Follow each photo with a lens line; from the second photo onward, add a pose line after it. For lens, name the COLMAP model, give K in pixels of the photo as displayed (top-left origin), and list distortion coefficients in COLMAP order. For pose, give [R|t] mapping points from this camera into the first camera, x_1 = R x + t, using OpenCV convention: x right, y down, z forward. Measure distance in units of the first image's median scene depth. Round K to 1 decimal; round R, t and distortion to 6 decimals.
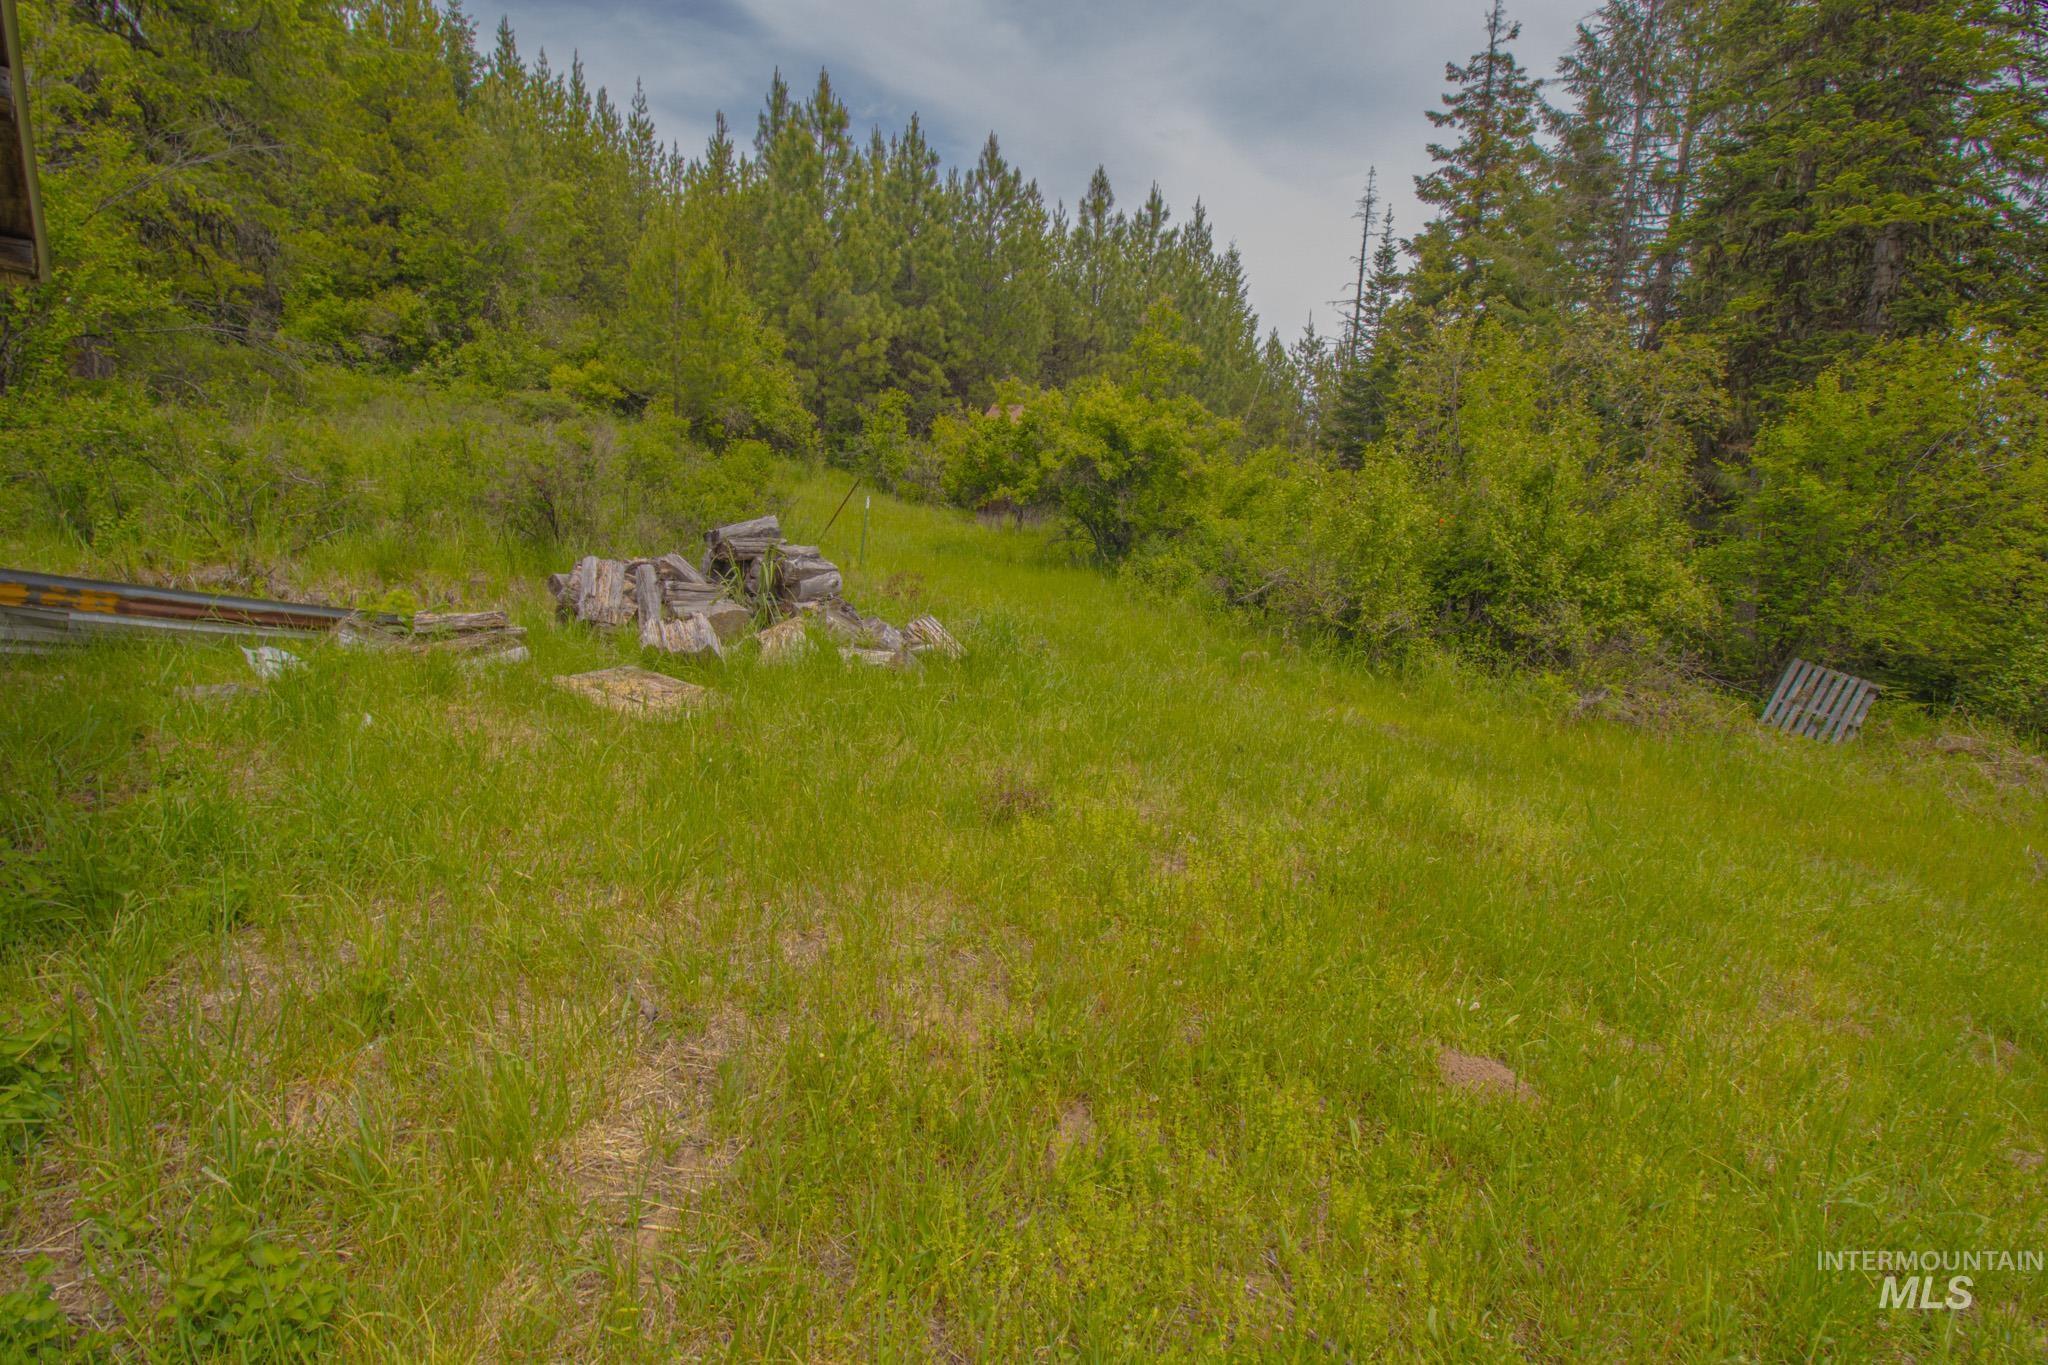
lens RADIAL K [[948.5, 0, 1016.1], [0, 948.5, 684.1], [0, 0, 1]] dist [-0.003616, -0.012151]
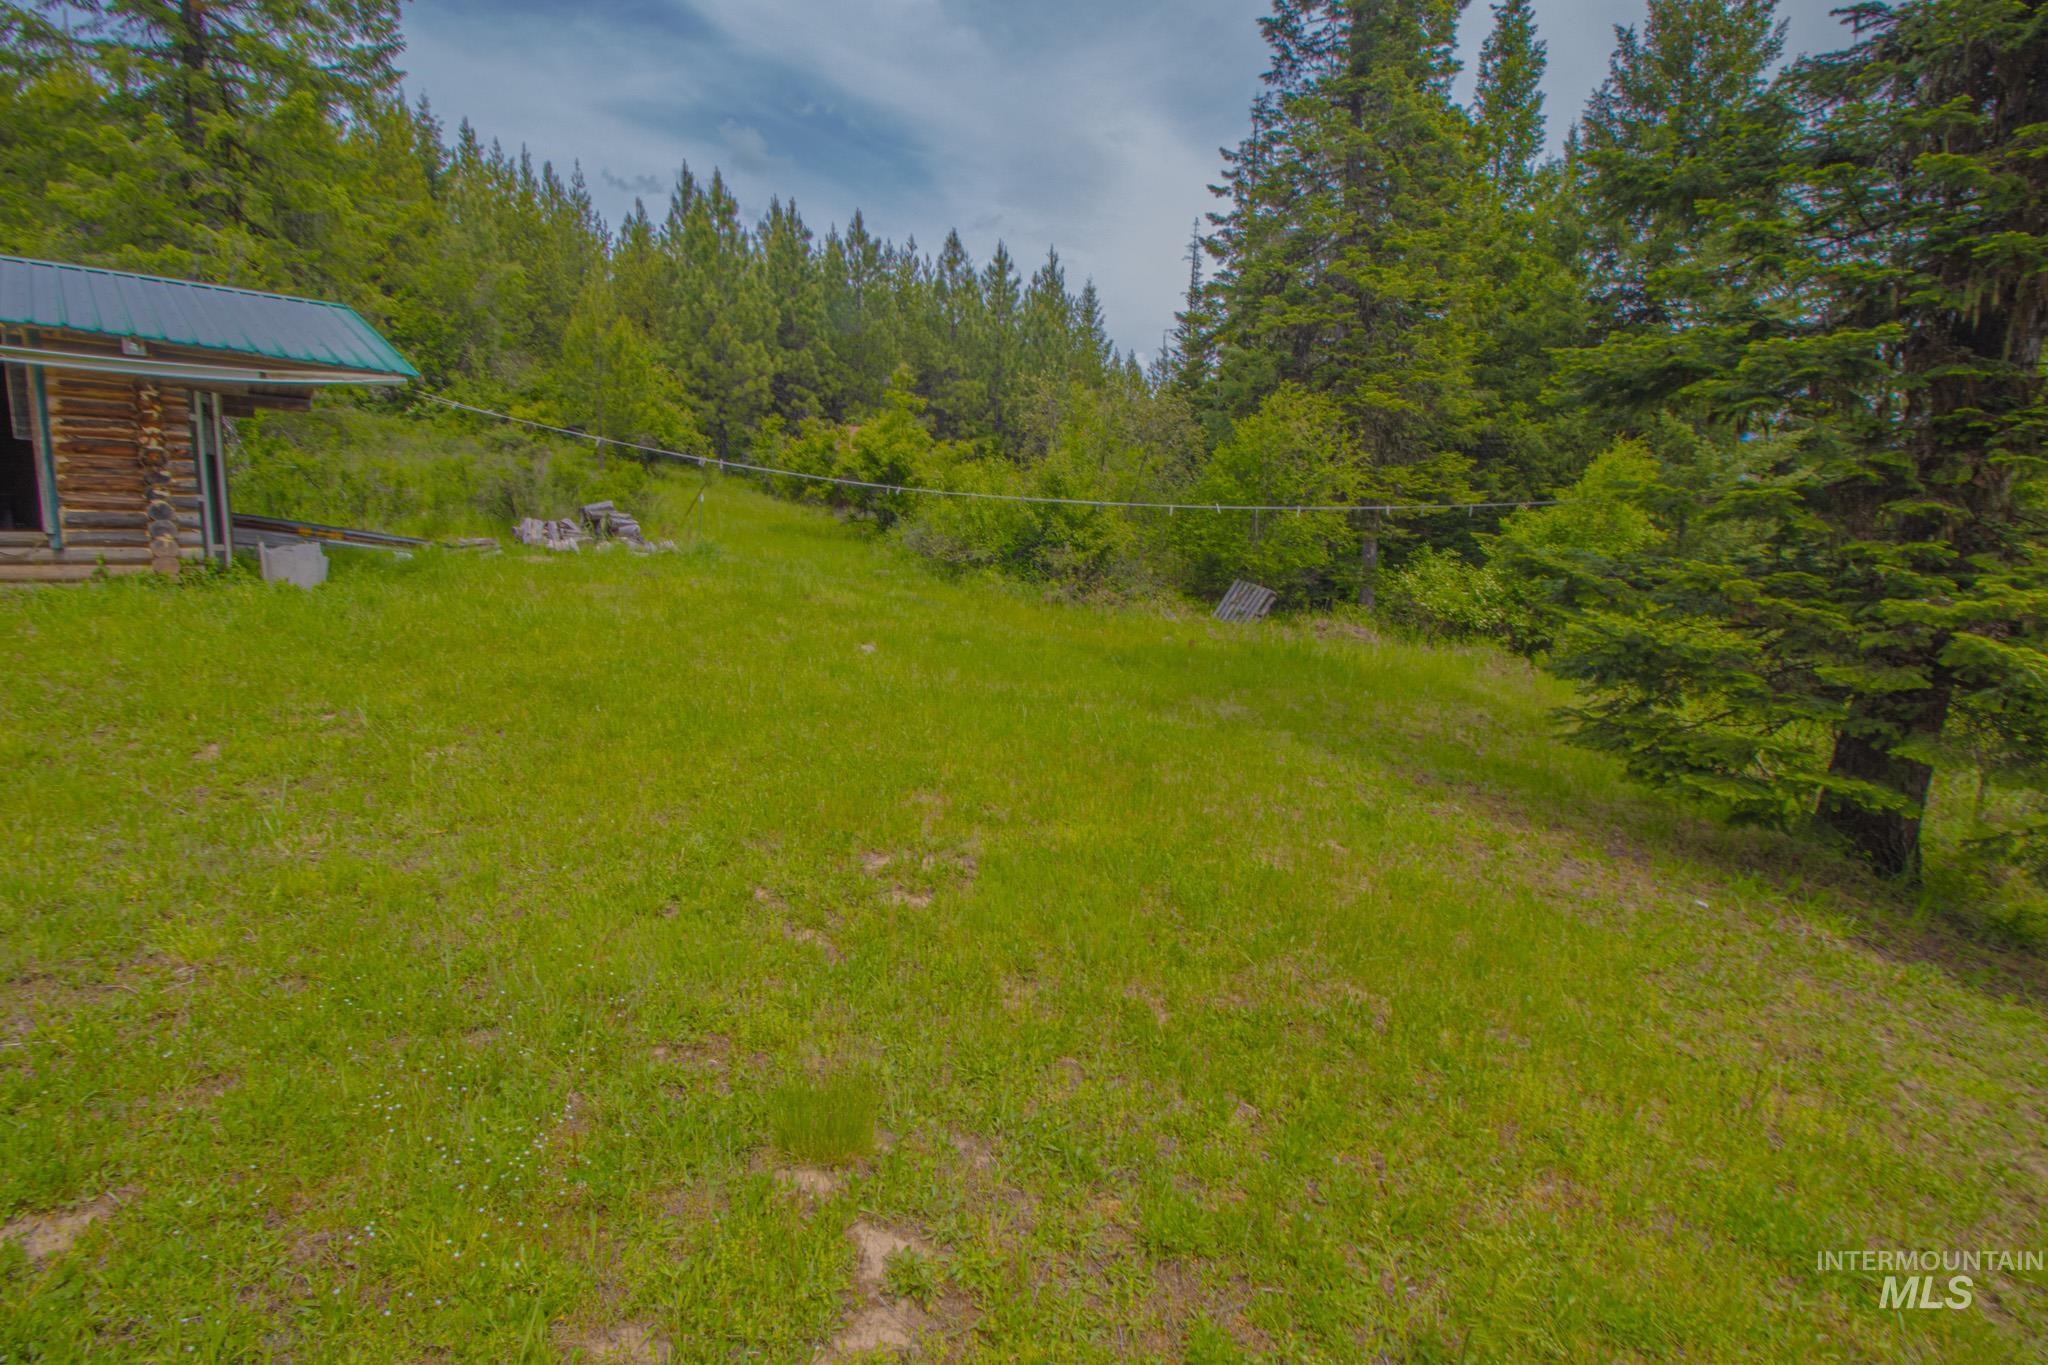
lens RADIAL K [[948.5, 0, 1016.1], [0, 948.5, 684.1], [0, 0, 1]] dist [-0.003616, -0.012151]
pose [[0.999311, -0.022293, 0.029681, 0.148336], [0.022355, 0.999749, -0.001743, 0.066779], [-0.029634, 0.002406, 0.999558, -0.301620]]
